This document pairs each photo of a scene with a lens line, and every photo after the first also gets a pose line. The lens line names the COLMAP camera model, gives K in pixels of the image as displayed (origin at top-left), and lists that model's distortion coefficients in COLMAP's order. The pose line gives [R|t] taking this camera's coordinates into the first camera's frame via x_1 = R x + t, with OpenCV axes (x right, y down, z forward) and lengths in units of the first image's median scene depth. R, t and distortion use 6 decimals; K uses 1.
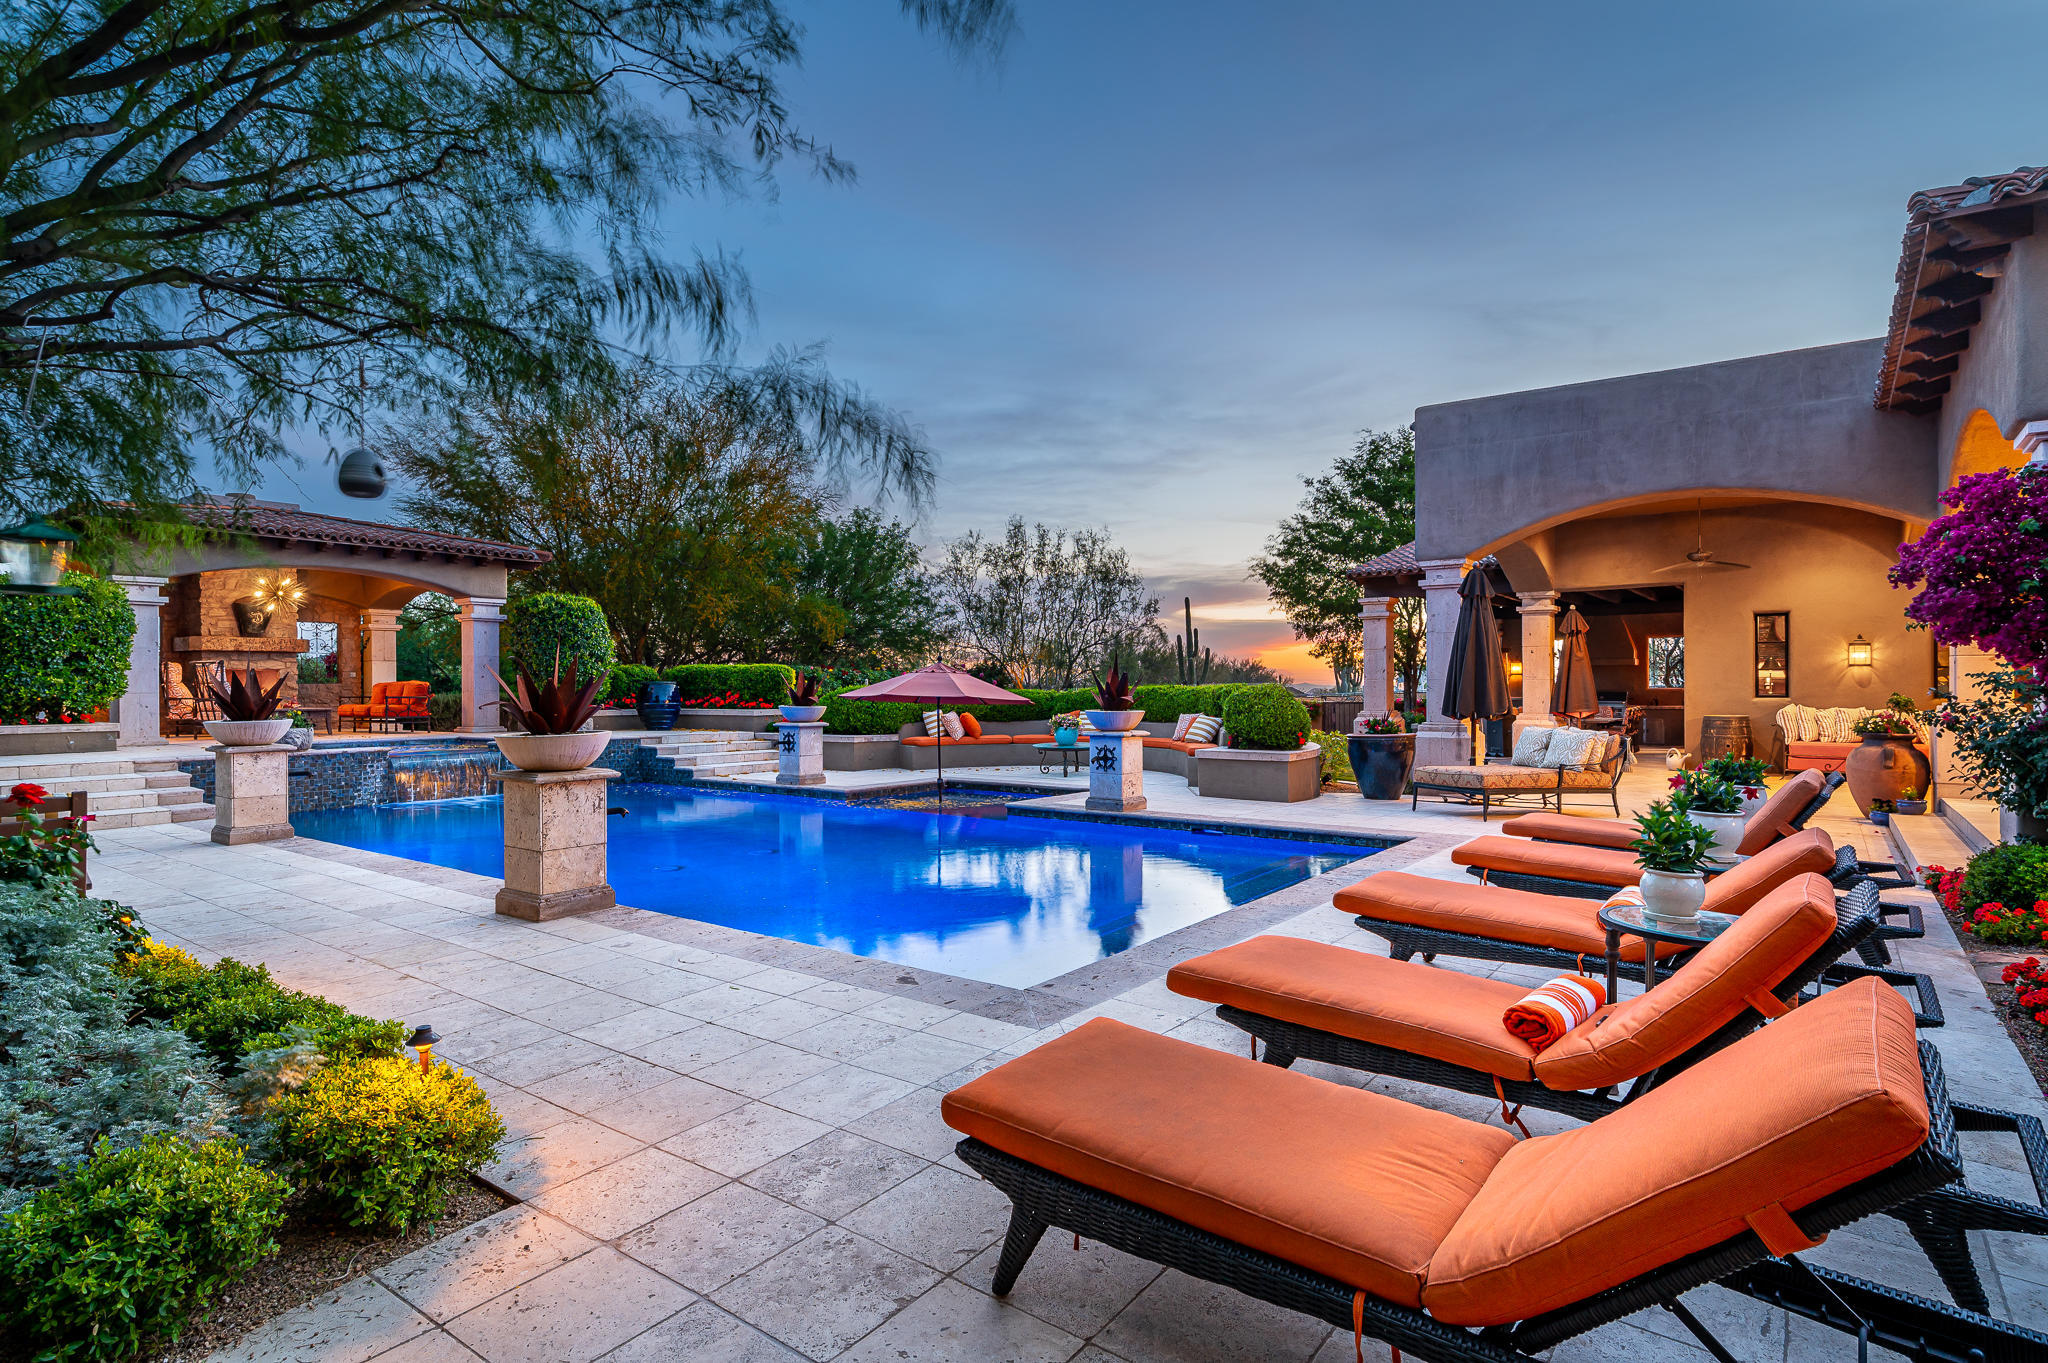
lens RADIAL K [[1075.8, 0, 1036.0], [0, 1075.8, 679.1], [0, 0, 1]] dist [-0.001410, 0.001697]
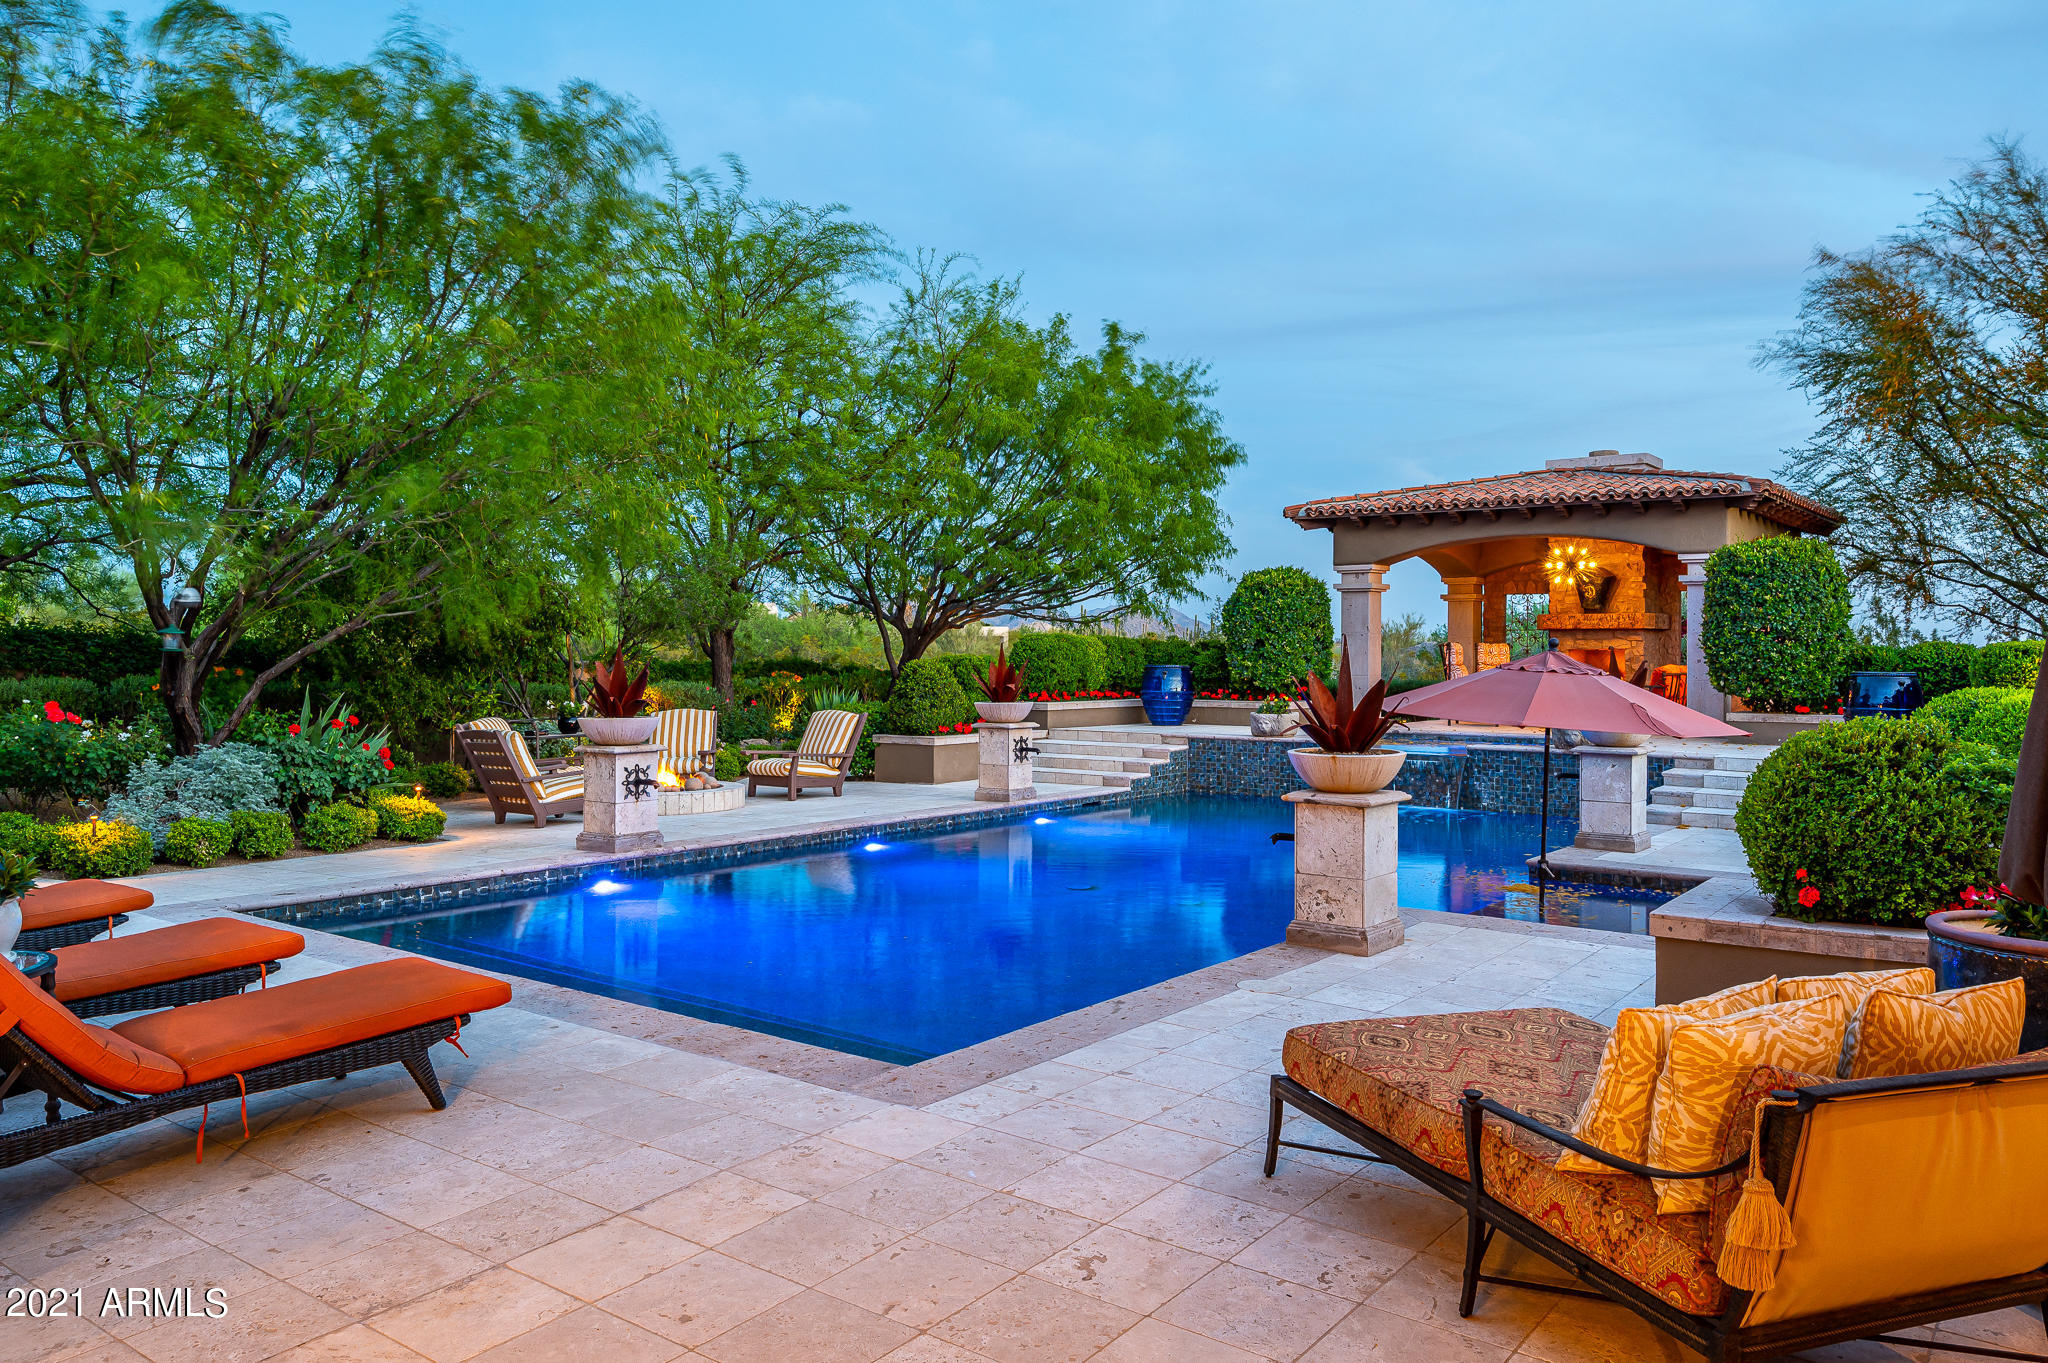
lens RADIAL K [[1502.1, 0, 1029.2], [0, 1502.1, 671.4], [0, 0, 1]] dist [0.014571, 0.000951]
pose [[-0.022530, 0.018263, -0.999579, 0.537105], [0.001882, 0.999832, 0.018226, -0.015263], [0.999744, -0.001470, -0.022560, 0.587483]]
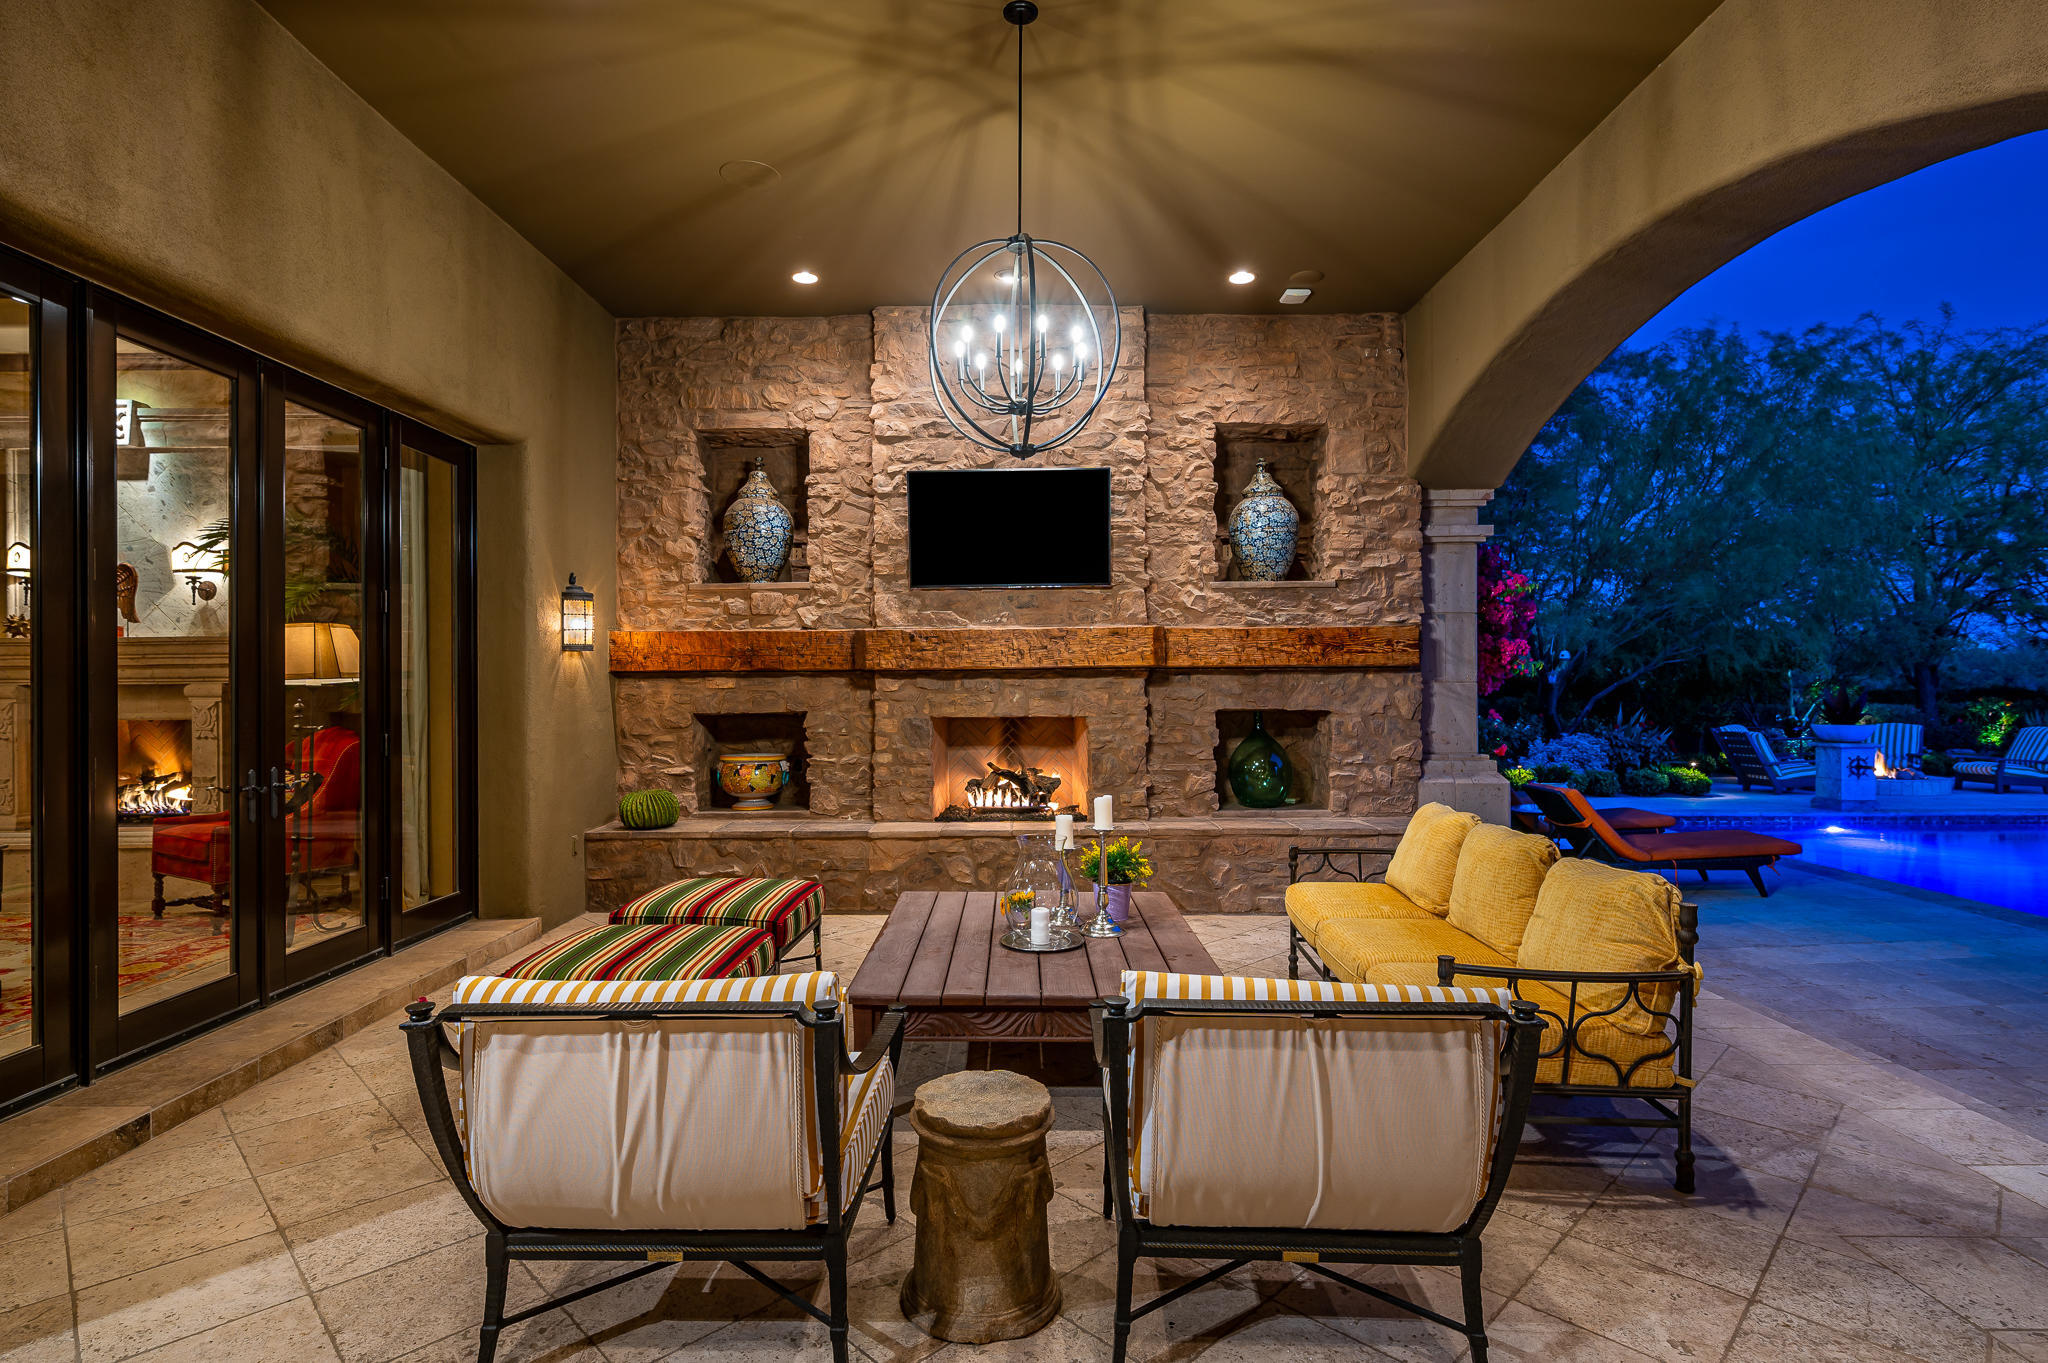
lens RADIAL K [[1002.1, 0, 1039.2], [0, 1002.1, 681.7], [0, 0, 1]] dist [0.003438, 0.000124]
pose [[-0.810580, 0.006935, -0.585587, 0.735510], [0.010088, 0.999947, -0.002122, -0.016871], [0.585541, -0.007627, -0.810607, 0.628556]]
